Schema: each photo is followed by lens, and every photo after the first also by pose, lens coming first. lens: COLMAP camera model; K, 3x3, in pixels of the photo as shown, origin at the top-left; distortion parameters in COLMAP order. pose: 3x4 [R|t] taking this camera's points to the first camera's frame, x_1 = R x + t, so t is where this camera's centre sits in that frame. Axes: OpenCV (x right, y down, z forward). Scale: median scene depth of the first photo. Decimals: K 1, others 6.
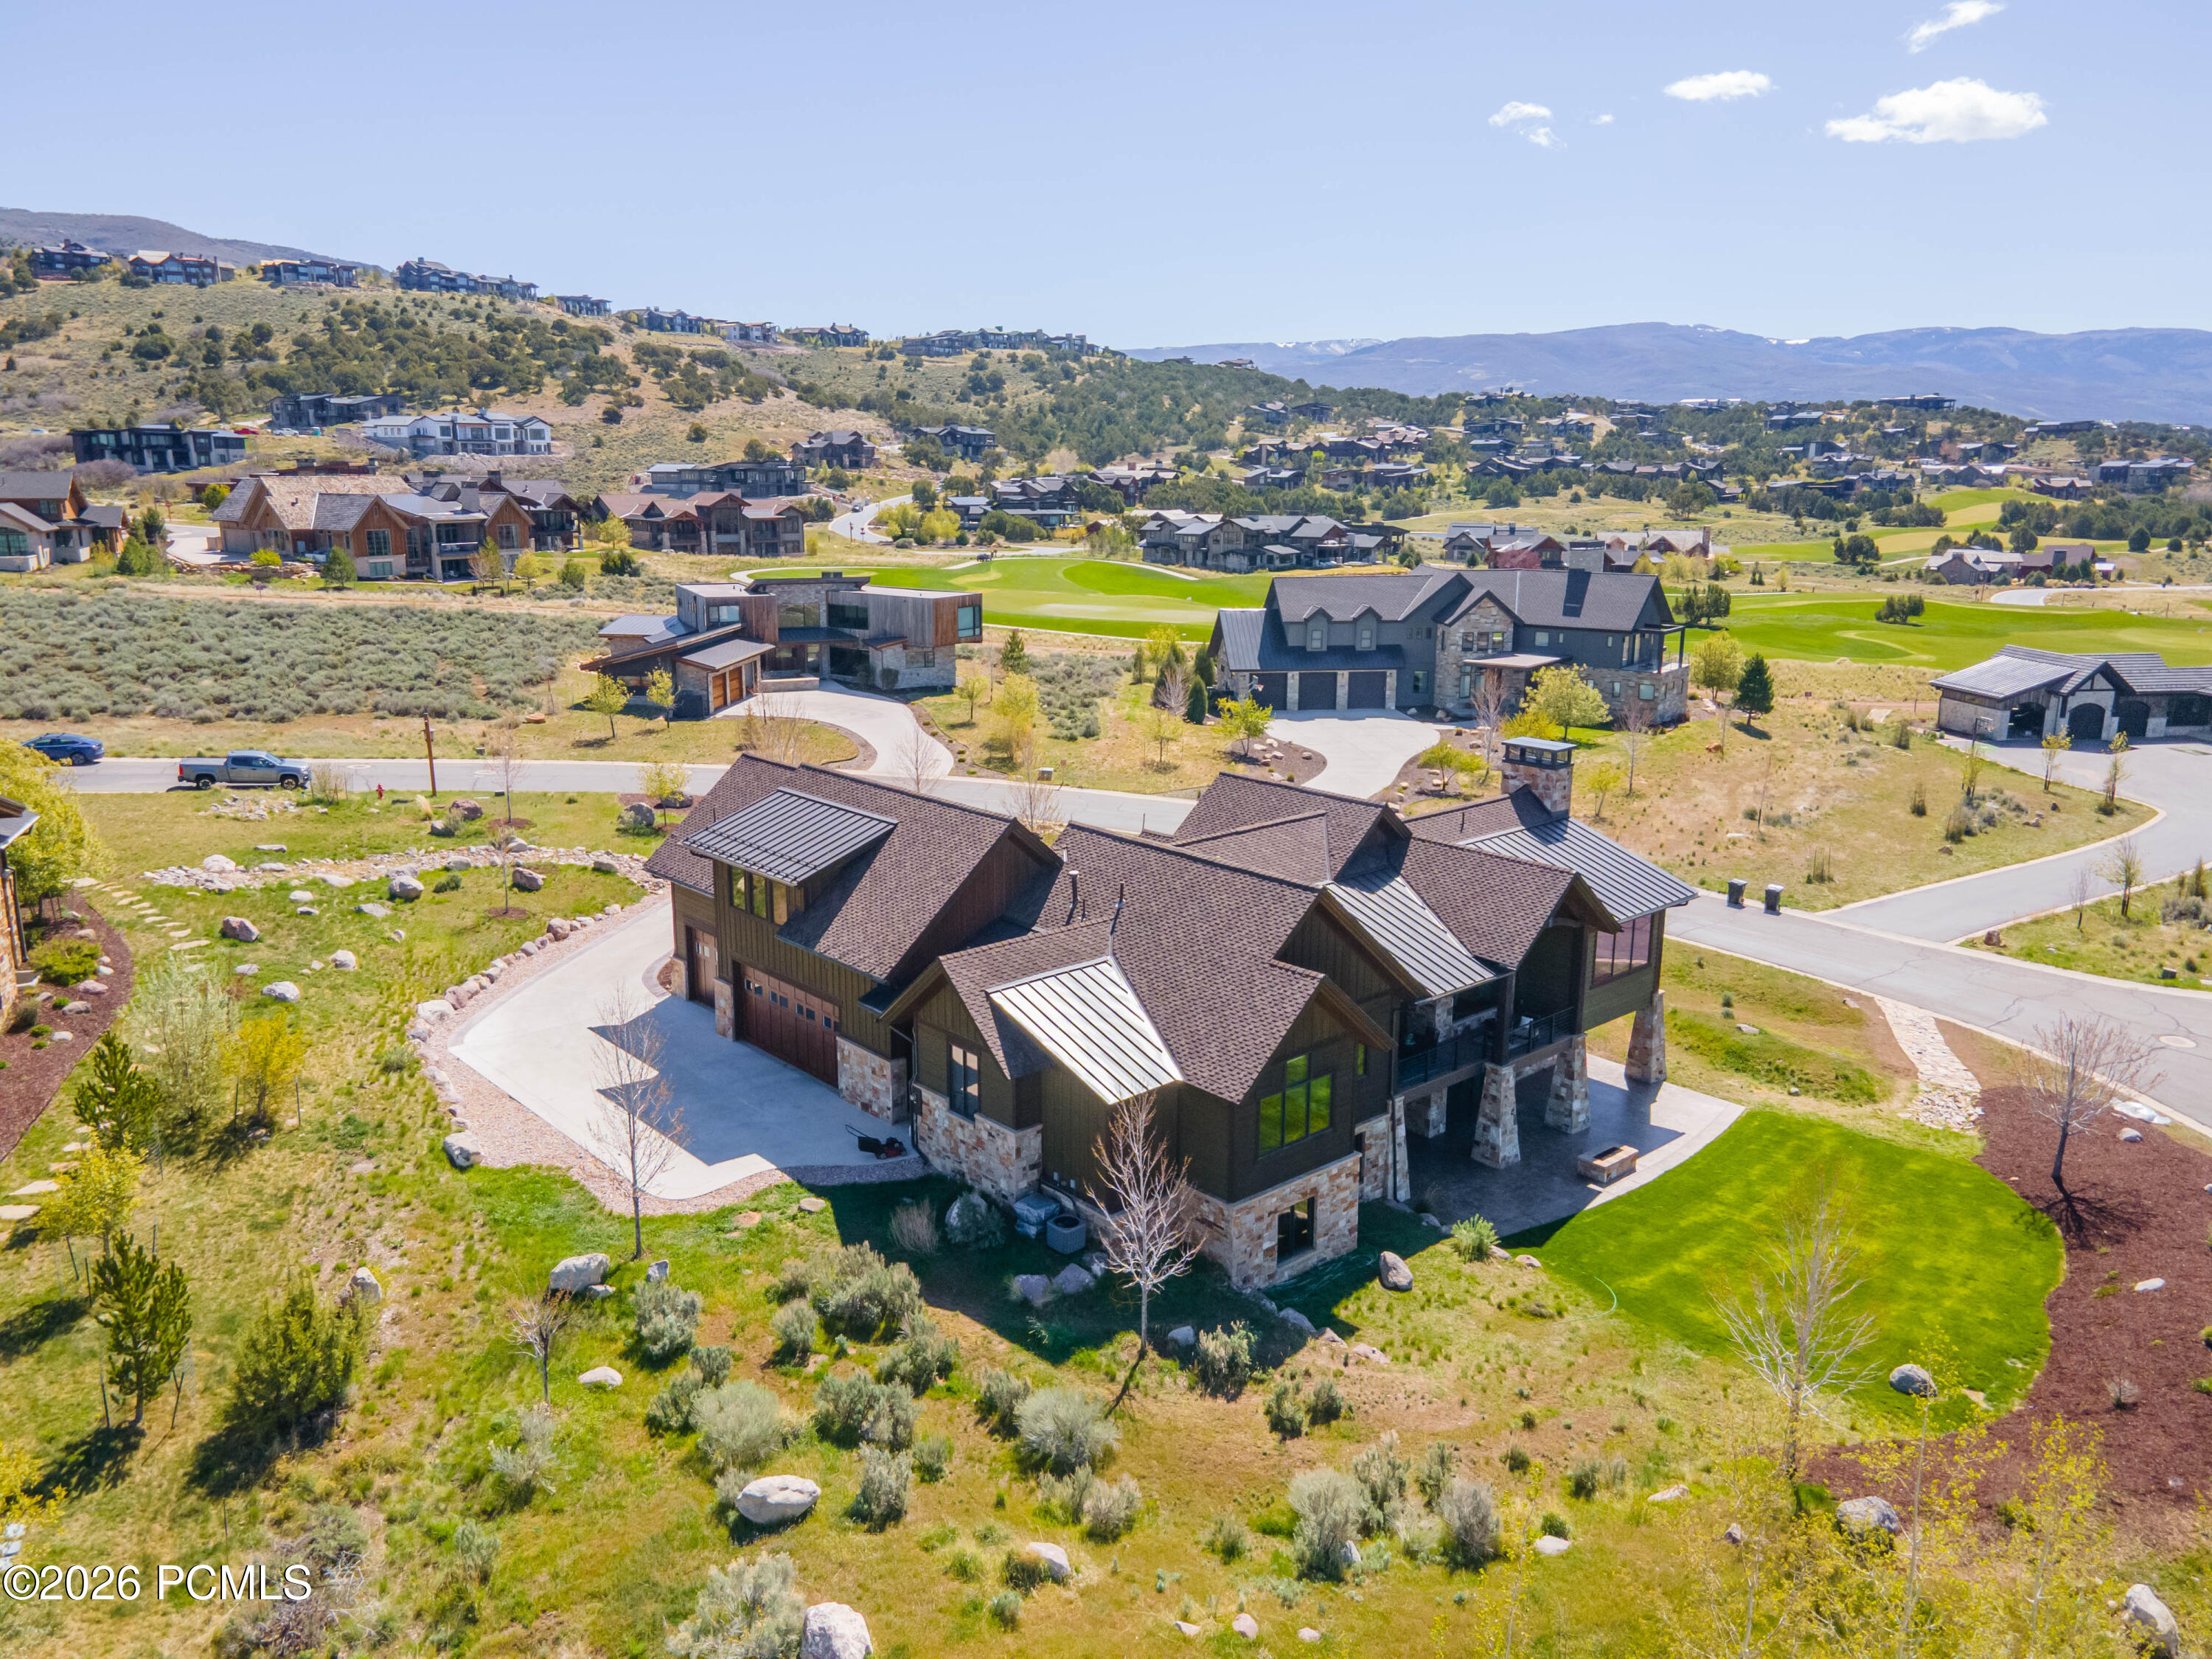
lens RADIAL K [[1626.0, 0, 1084.1], [0, 1626.0, 823.1], [0, 0, 1]] dist [0.037189, 0.025303]
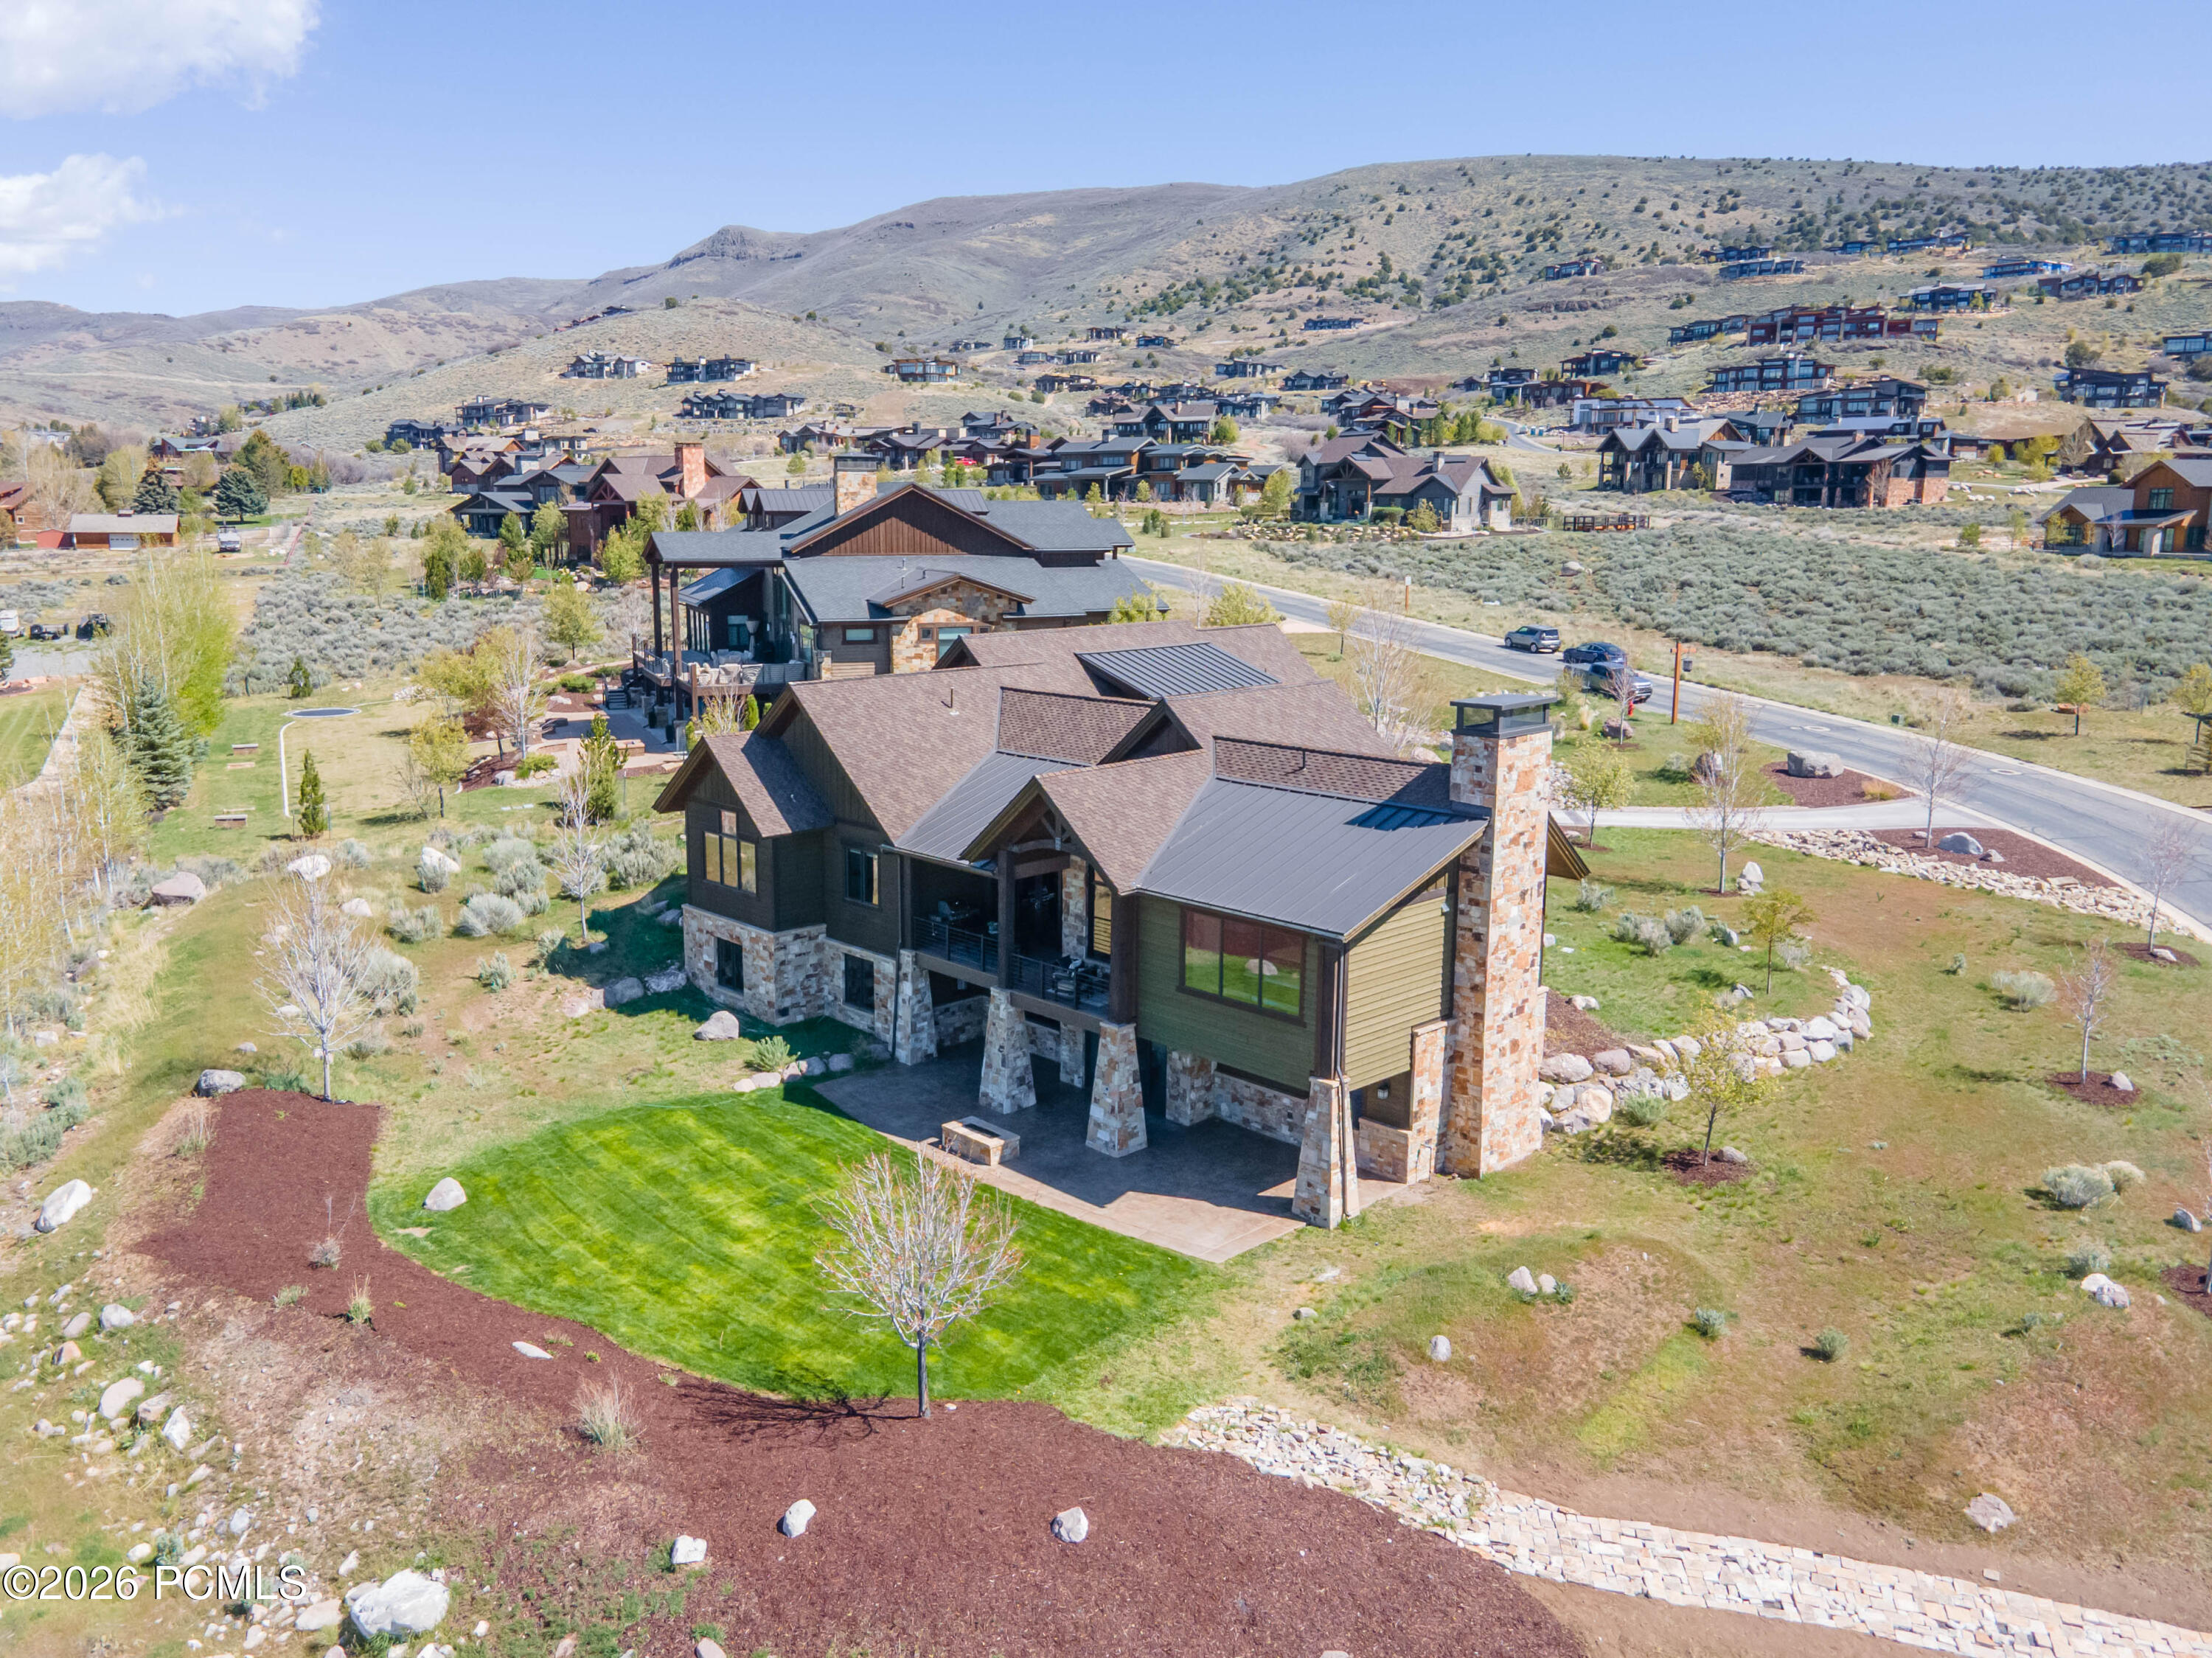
lens RADIAL K [[1744.8, 0, 1005.6], [0, 1744.8, 790.1], [0, 0, 1]] dist [0.053022, -0.005643]
pose [[0.009397, 0.164633, -0.986310, 0.112207], [-0.224364, 0.961552, 0.158363, -0.009358], [0.974460, 0.219804, 0.045973, 0.092961]]
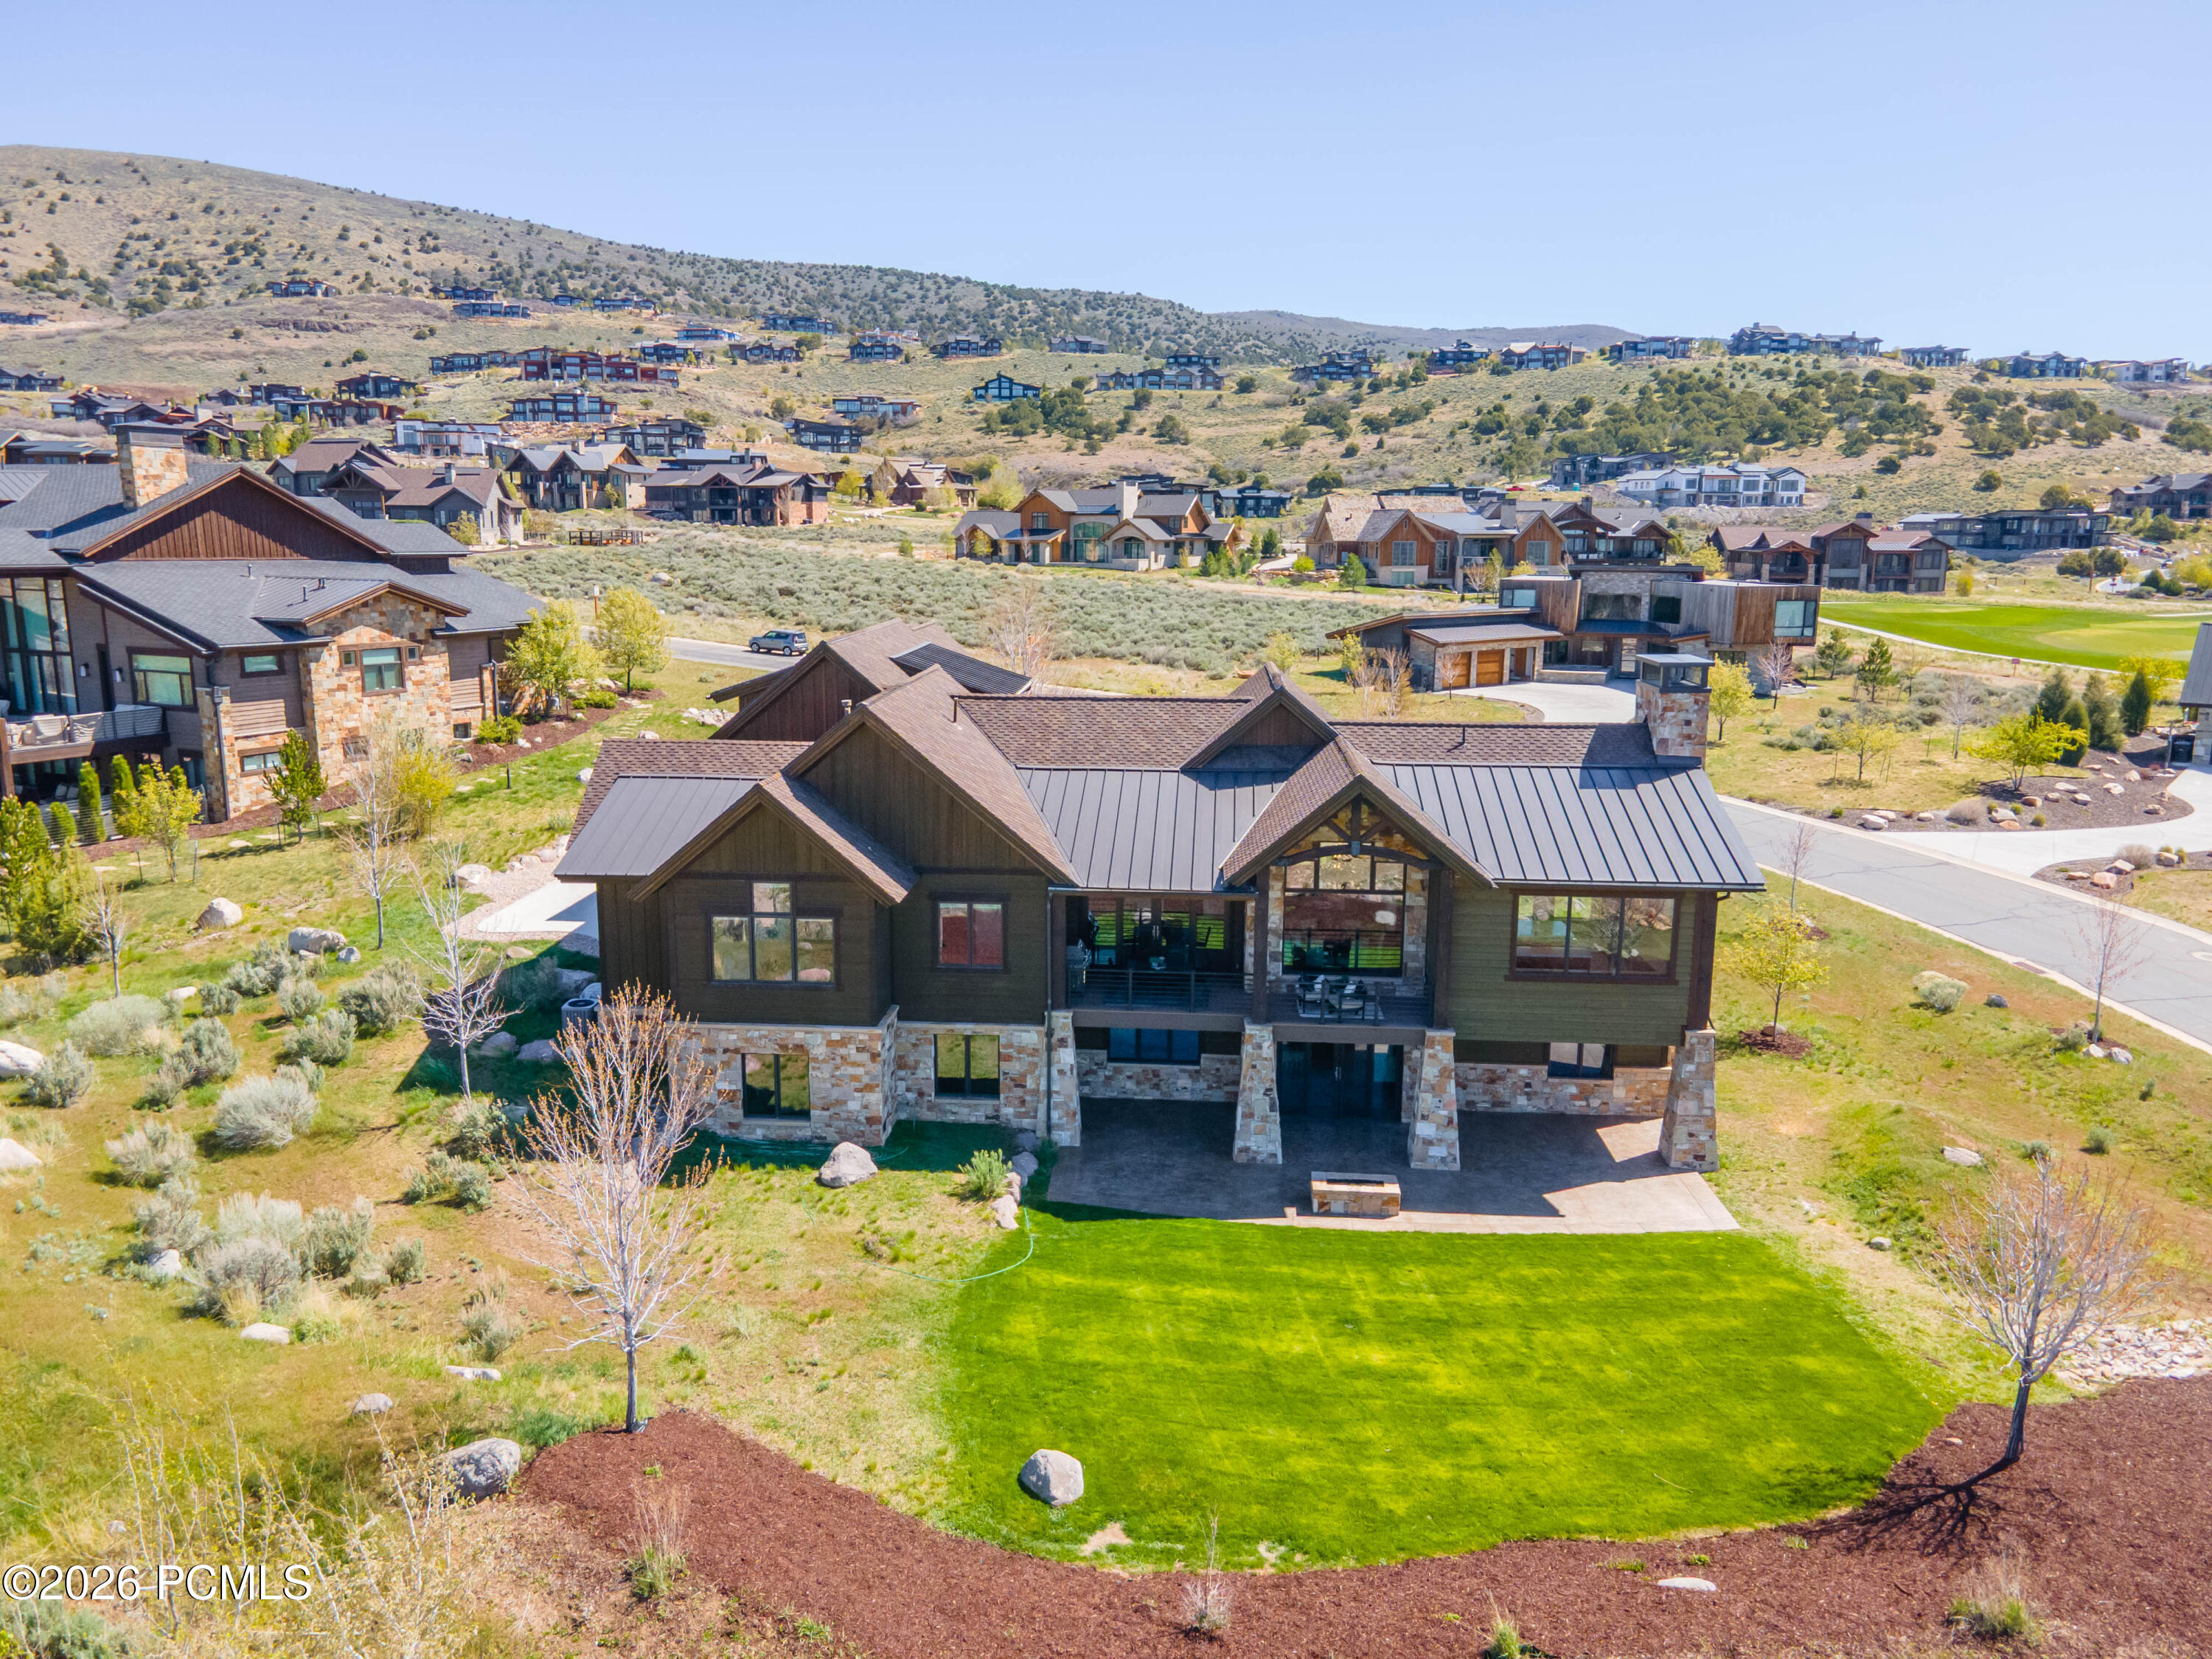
lens RADIAL K [[1626.0, 0, 1089.1], [0, 1626.0, 822.1], [0, 0, 1]] dist [0.037189, 0.025303]
pose [[0.699826, 0.130236, -0.702341, 0.070537], [-0.163858, 0.986289, 0.019617, 0.005485], [0.695265, 0.101356, 0.711571, 0.040465]]
